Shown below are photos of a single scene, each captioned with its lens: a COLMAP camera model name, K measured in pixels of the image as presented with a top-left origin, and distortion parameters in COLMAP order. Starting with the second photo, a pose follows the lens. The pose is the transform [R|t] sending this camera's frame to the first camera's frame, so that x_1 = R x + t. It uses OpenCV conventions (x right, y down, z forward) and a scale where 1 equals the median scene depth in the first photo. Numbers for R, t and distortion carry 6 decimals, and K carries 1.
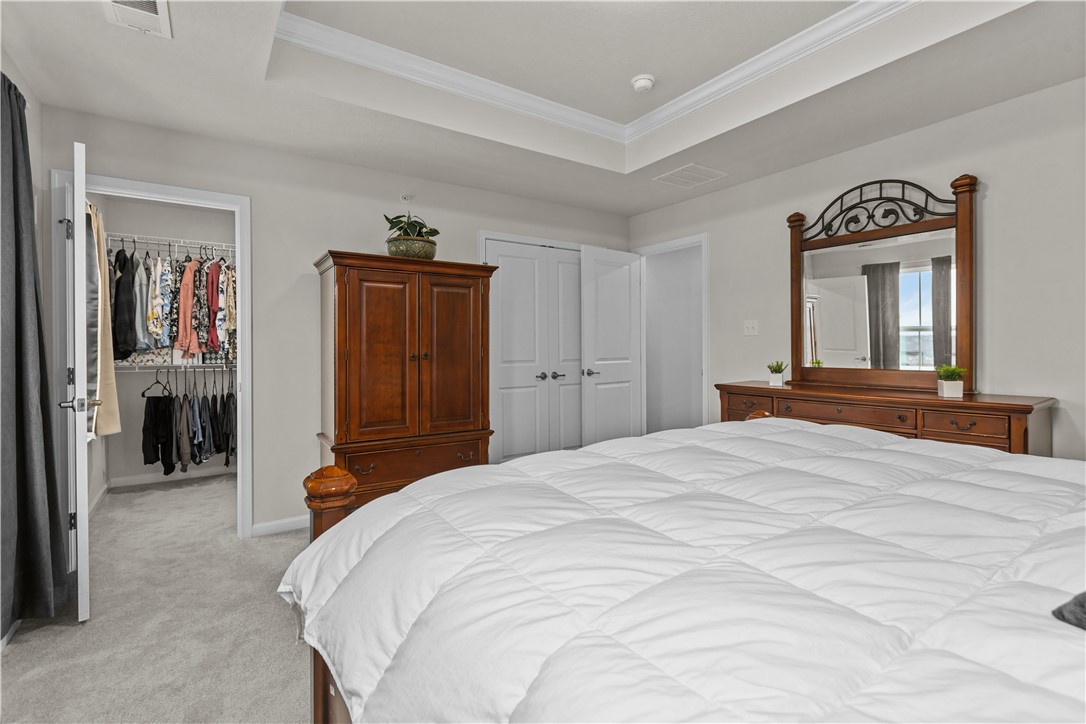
lens RADIAL K [[500.9, 0, 543.0], [0, 500.9, 362.0], [0, 0, 1]] dist [-0.000494, 0.000012]
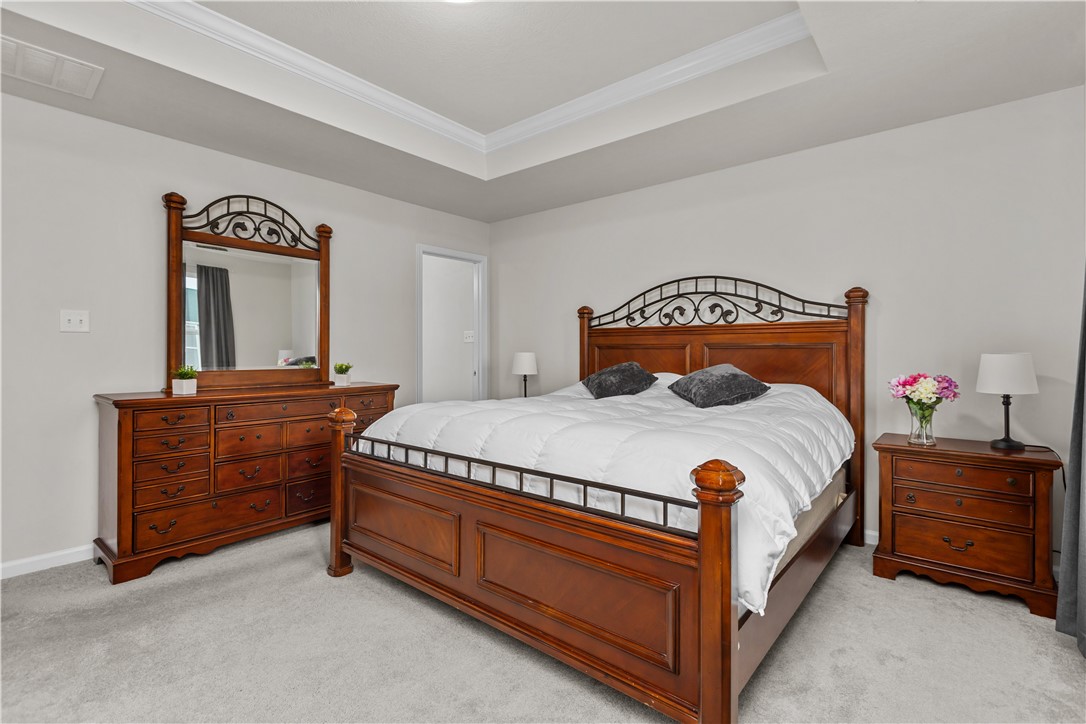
lens RADIAL K [[500.9, 0, 543.0], [0, 500.9, 362.0], [0, 0, 1]] dist [-0.000494, 0.000012]
pose [[-0.274968, -0.021143, 0.961221, -0.571016], [0.023068, 0.999325, 0.028581, -0.018137], [-0.961177, 0.030033, -0.274295, 0.709686]]
